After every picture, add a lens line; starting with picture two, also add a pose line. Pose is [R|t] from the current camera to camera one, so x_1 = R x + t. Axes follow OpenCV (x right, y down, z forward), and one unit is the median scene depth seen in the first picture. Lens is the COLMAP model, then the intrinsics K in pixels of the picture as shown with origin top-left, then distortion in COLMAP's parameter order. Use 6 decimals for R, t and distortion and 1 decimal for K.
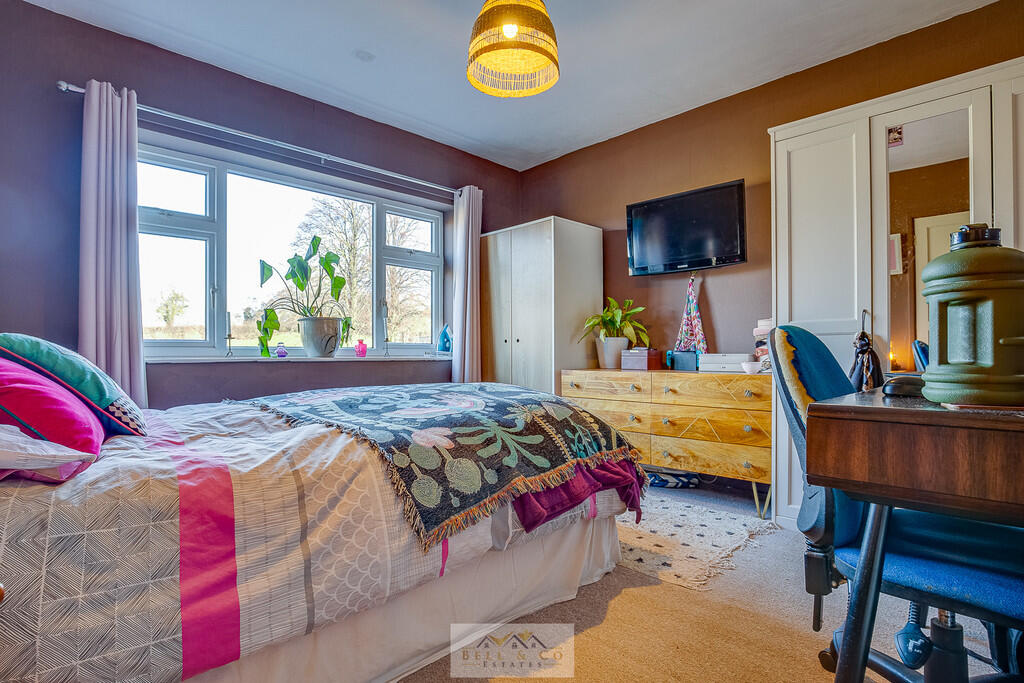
lens RADIAL K [[491.7, 0, 510.7], [0, 491.7, 346.8], [0, 0, 1]] dist [-0.022025, -0.000014]
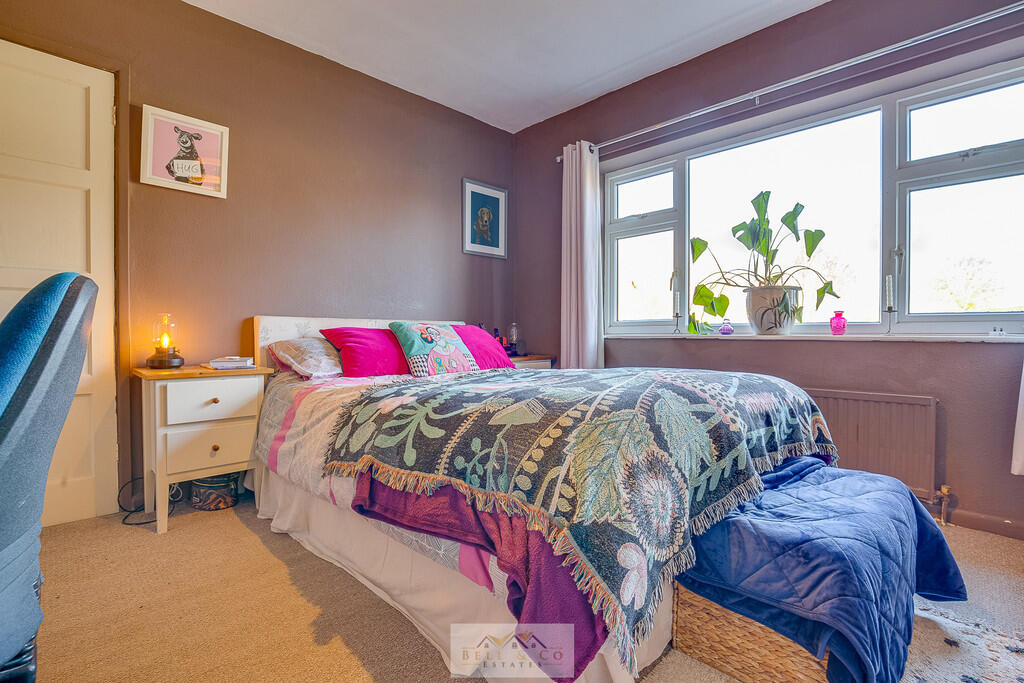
lens RADIAL K [[473.7, 0, 510.6], [0, 473.7, 341.1], [0, 0, 1]] dist [-0.028930, -0.000289]
pose [[0.011952, 0.014263, -0.999827, 0.454463], [0.011691, 0.999828, 0.014402, 0.016415], [0.999860, -0.011862, 0.011783, 0.620187]]
